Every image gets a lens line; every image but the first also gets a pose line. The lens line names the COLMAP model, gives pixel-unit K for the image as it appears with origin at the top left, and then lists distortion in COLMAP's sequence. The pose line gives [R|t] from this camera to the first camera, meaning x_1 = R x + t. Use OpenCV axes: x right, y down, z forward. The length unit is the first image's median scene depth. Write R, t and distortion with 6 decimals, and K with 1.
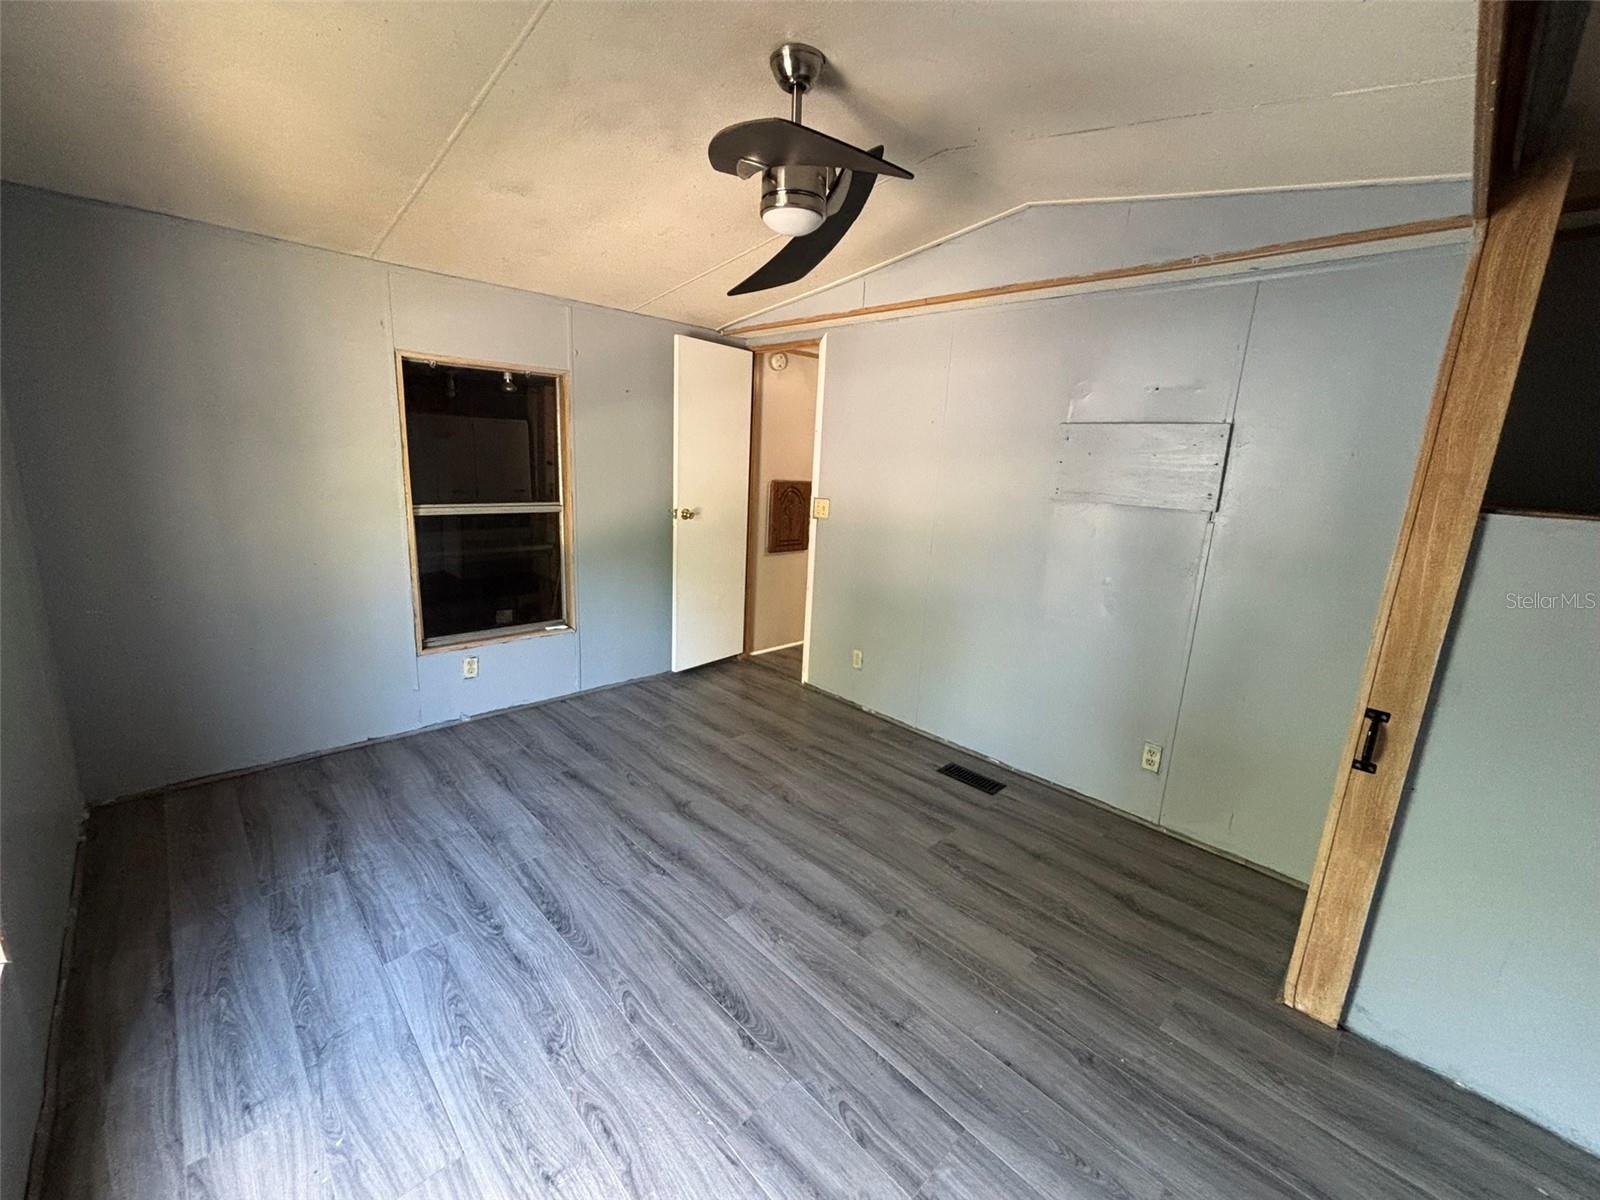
lens RADIAL K [[644.9, 0, 804.8], [0, 644.9, 594.8], [0, 0, 1]] dist [0.003253, -0.000496]
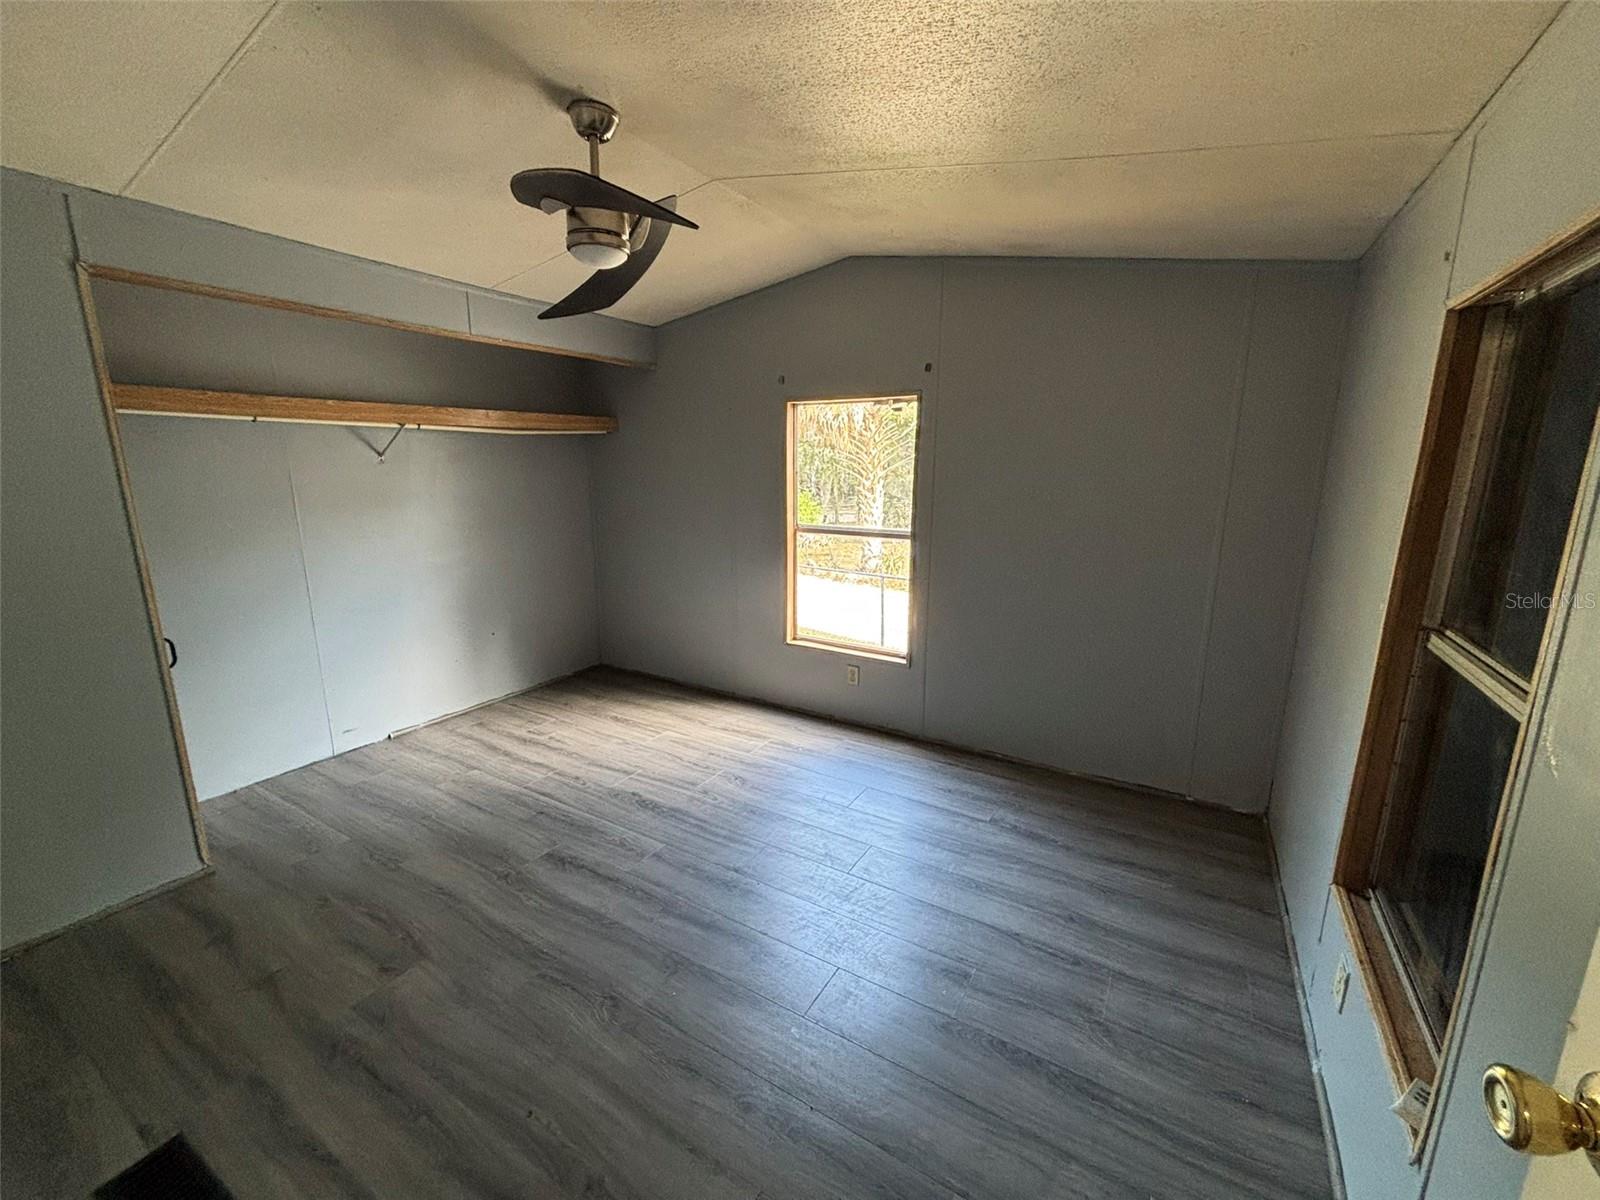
lens RADIAL K [[642.0, 0, 806.4], [0, 642.0, 597.3], [0, 0, 1]] dist [-0.001402, -0.000347]
pose [[-0.965608, -0.003365, -0.259982, -0.056460], [-0.109618, 0.911974, 0.395332, -0.390061], [0.235767, 0.410234, -0.880978, 1.721051]]
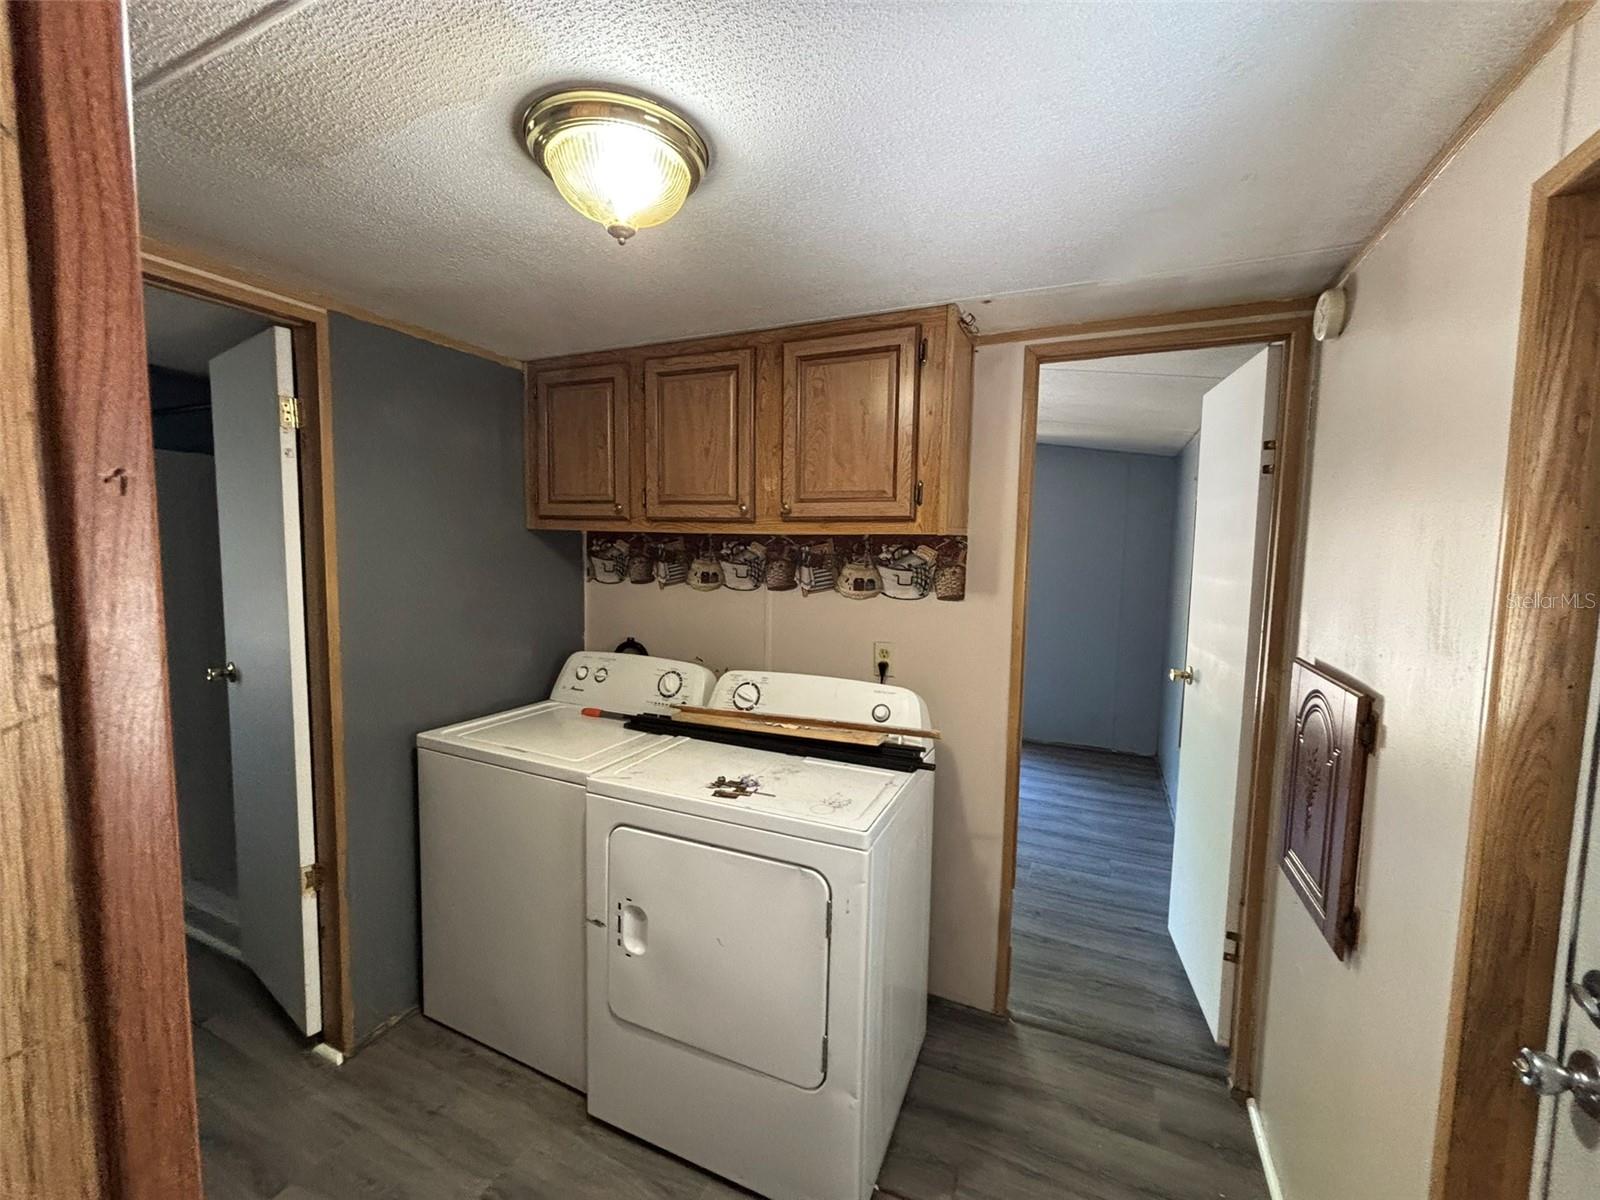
lens RADIAL K [[644.9, 0, 804.8], [0, 644.9, 594.8], [0, 0, 1]] dist [0.003253, -0.000496]
pose [[-0.932148, -0.036605, -0.360223, 0.620410], [-0.131402, 0.961250, 0.242348, -0.496435], [0.337393, 0.273238, -0.900837, 2.374599]]
